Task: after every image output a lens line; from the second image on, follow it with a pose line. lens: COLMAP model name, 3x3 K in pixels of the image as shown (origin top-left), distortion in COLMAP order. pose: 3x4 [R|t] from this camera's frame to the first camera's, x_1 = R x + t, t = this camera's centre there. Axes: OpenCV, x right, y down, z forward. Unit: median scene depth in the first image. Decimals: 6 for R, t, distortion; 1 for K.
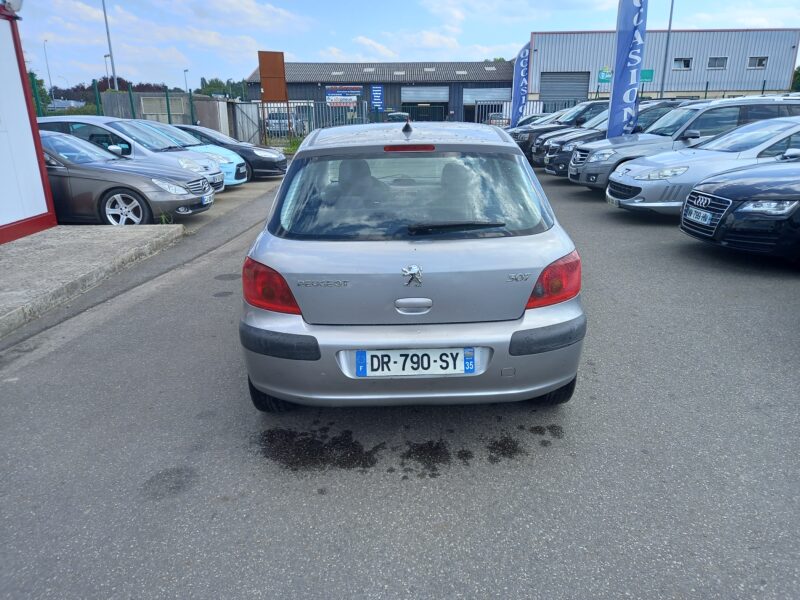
lens RADIAL K [[581.1, 0, 404.9], [0, 581.1, 300.3], [0, 0, 1]] dist [0.069642, -0.059730]
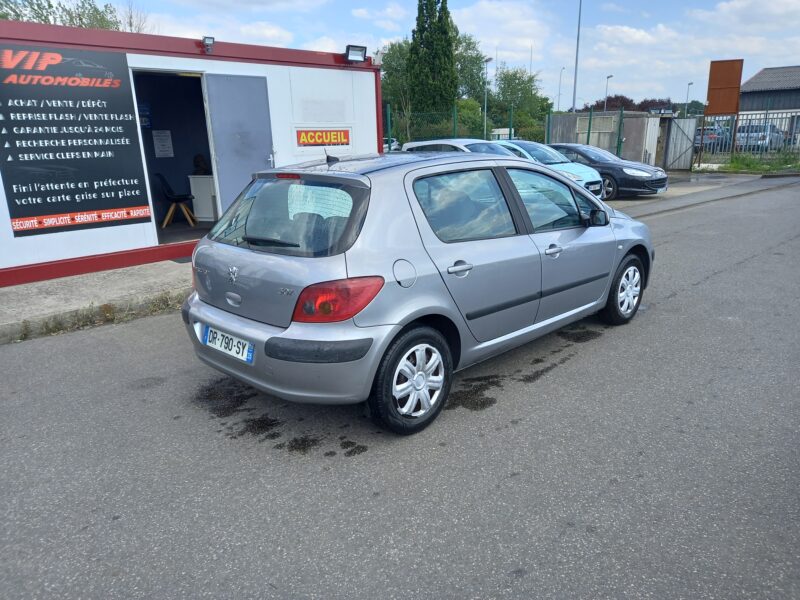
lens RADIAL K [[581.1, 0, 404.9], [0, 581.1, 300.3], [0, 0, 1]] dist [0.069642, -0.059730]
pose [[0.703099, 0.182832, -0.687185, 1.016910], [-0.198144, 0.978479, 0.057601, -0.119480], [0.682928, 0.095662, 0.724195, 0.291206]]
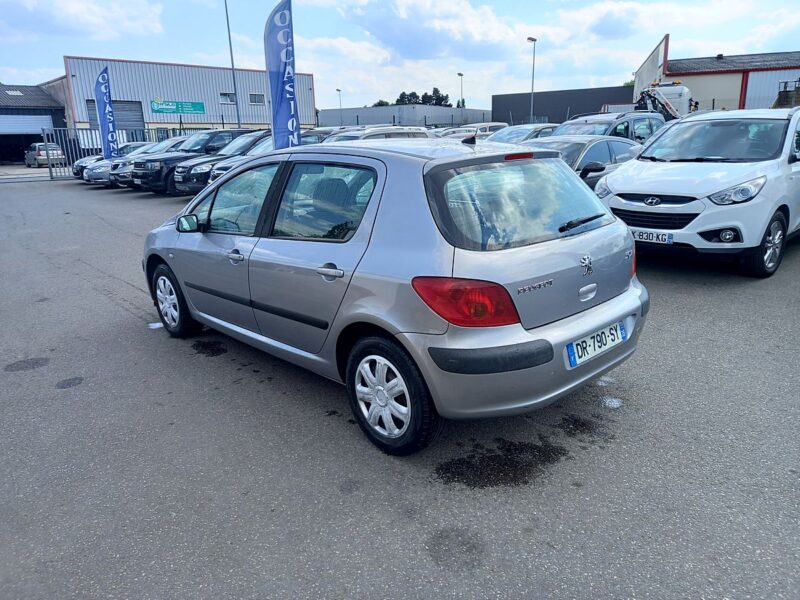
lens RADIAL K [[581.1, 0, 404.9], [0, 581.1, 300.3], [0, 0, 1]] dist [0.069642, -0.059730]
pose [[0.737573, -0.186298, 0.649060, -0.858998], [0.218184, 0.975382, 0.032023, -0.077533], [-0.639047, 0.117995, 0.760063, 0.328091]]
